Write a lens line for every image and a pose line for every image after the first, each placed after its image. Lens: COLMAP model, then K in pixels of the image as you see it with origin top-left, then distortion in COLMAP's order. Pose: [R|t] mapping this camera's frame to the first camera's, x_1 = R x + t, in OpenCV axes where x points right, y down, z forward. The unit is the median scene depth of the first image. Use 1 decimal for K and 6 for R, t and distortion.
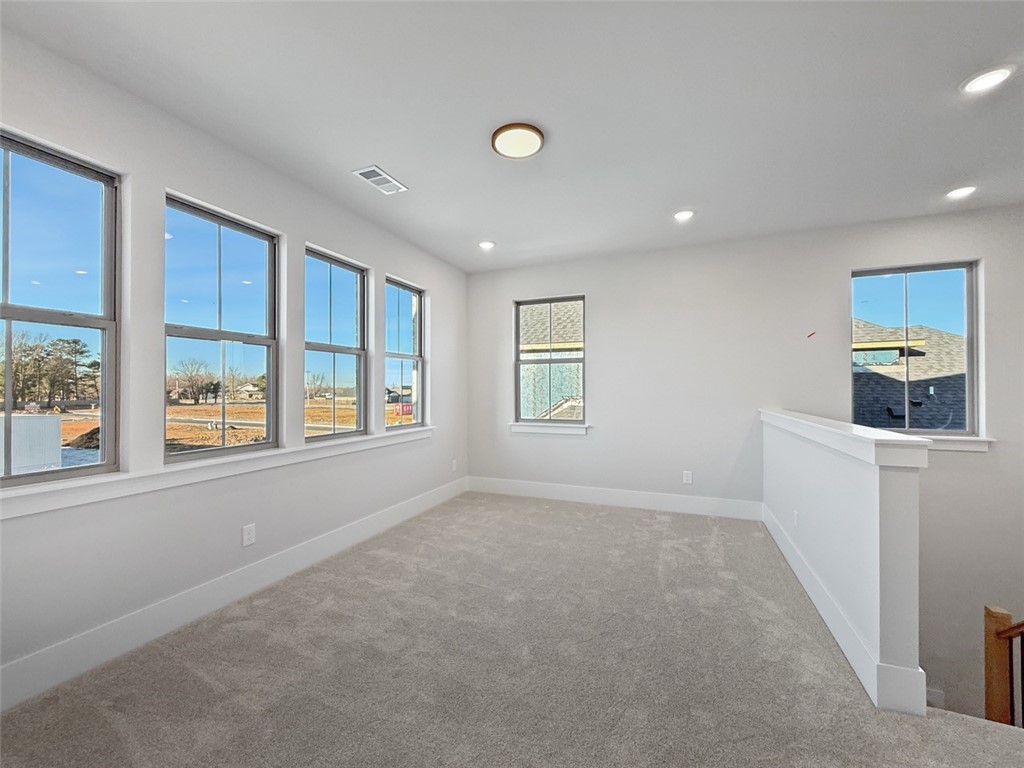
lens RADIAL K [[408.8, 0, 512.1], [0, 408.8, 385.2], [0, 0, 1]] dist [-0.000312, 0.000325]
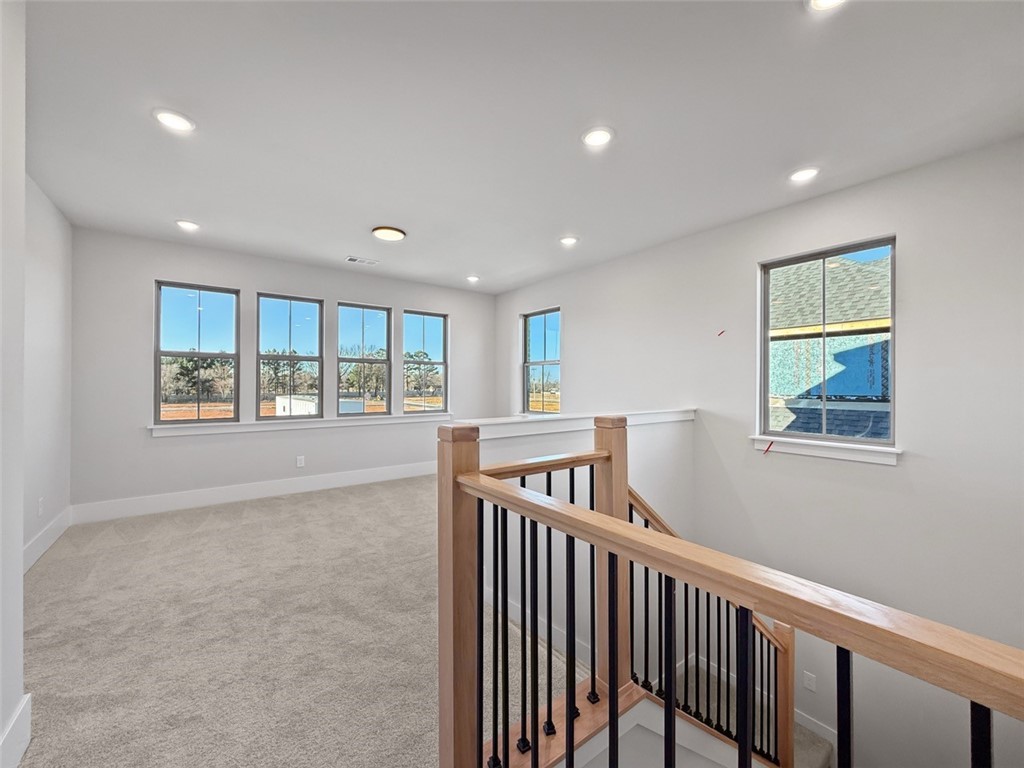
lens RADIAL K [[408.8, 0, 513.1], [0, 408.8, 382.5], [0, 0, 1]] dist [-0.000312, 0.000325]
pose [[0.862825, 0.002797, -0.505496, 0.644427], [-0.000685, 0.999990, 0.004363, -0.006523], [0.505503, -0.003419, 0.862818, -0.078240]]
